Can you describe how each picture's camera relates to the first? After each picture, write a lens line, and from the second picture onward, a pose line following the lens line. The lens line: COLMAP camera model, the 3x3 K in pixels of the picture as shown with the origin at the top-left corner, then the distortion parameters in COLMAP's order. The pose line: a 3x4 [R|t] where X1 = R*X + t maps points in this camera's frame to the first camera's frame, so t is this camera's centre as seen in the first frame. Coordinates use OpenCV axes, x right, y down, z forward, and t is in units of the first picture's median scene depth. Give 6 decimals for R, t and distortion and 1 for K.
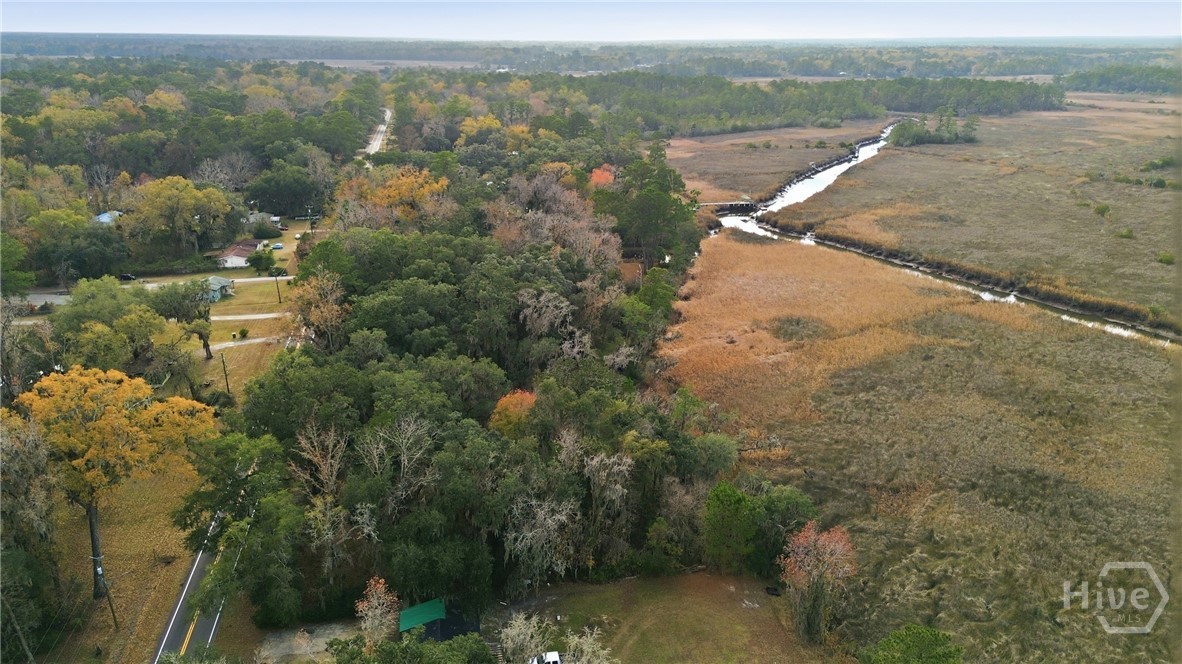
lens RADIAL K [[837.3, 0, 592.9], [0, 837.3, 334.8], [0, 0, 1]] dist [0.074266, -0.064620]
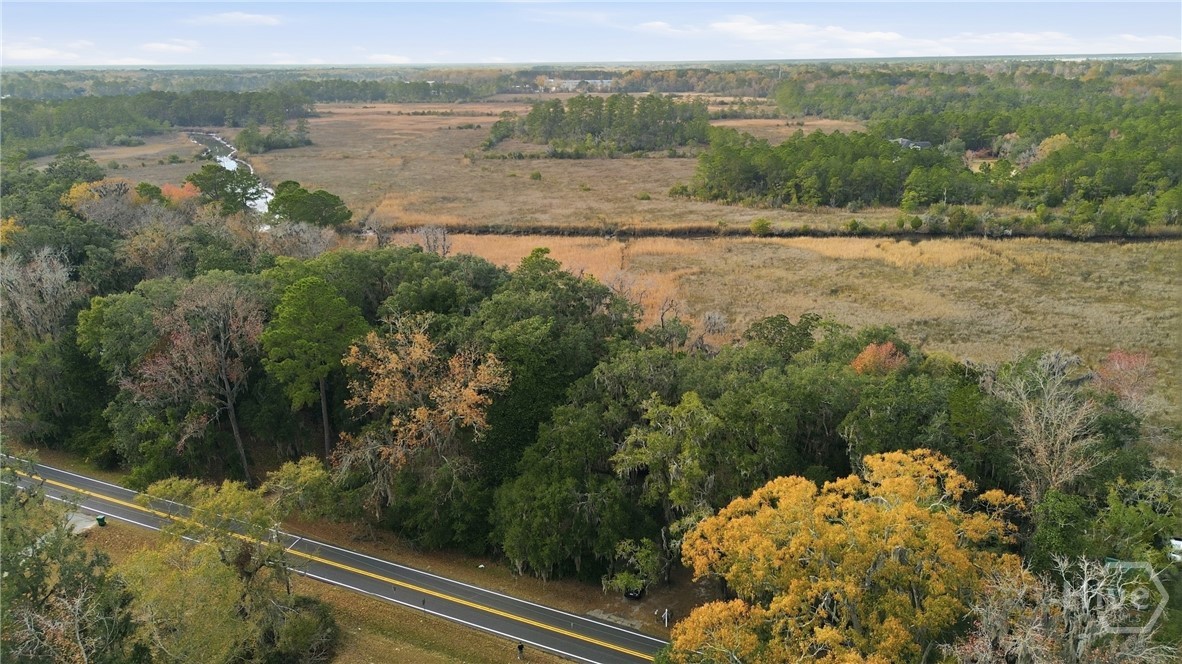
lens RADIAL K [[837.3, 0, 592.9], [0, 837.3, 334.8], [0, 0, 1]] dist [0.074266, -0.064620]
pose [[0.588726, -0.262882, 0.764391, -0.251233], [0.285538, 0.952309, 0.107591, -0.031746], [-0.756220, 0.154921, 0.635712, 0.189272]]
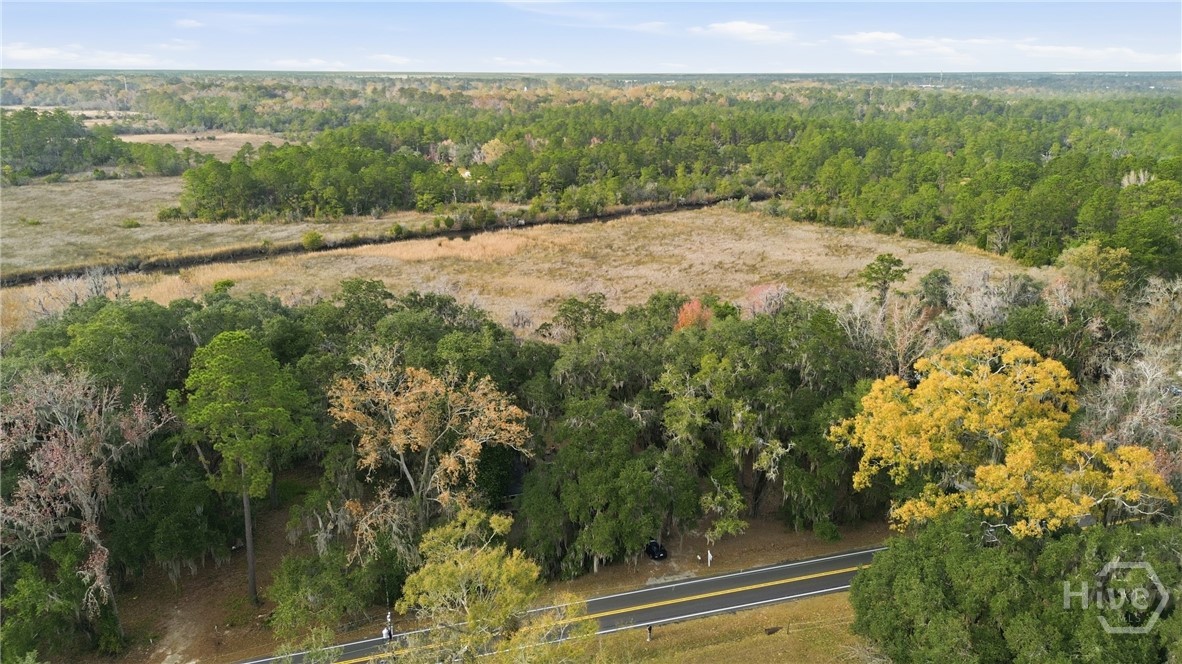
lens RADIAL K [[837.3, 0, 592.9], [0, 837.3, 334.8], [0, 0, 1]] dist [0.074266, -0.064620]
pose [[-0.095169, -0.304061, 0.947887, -0.294403], [0.332842, 0.887685, 0.318168, -0.073100], [-0.938168, 0.345776, 0.016724, 0.310031]]
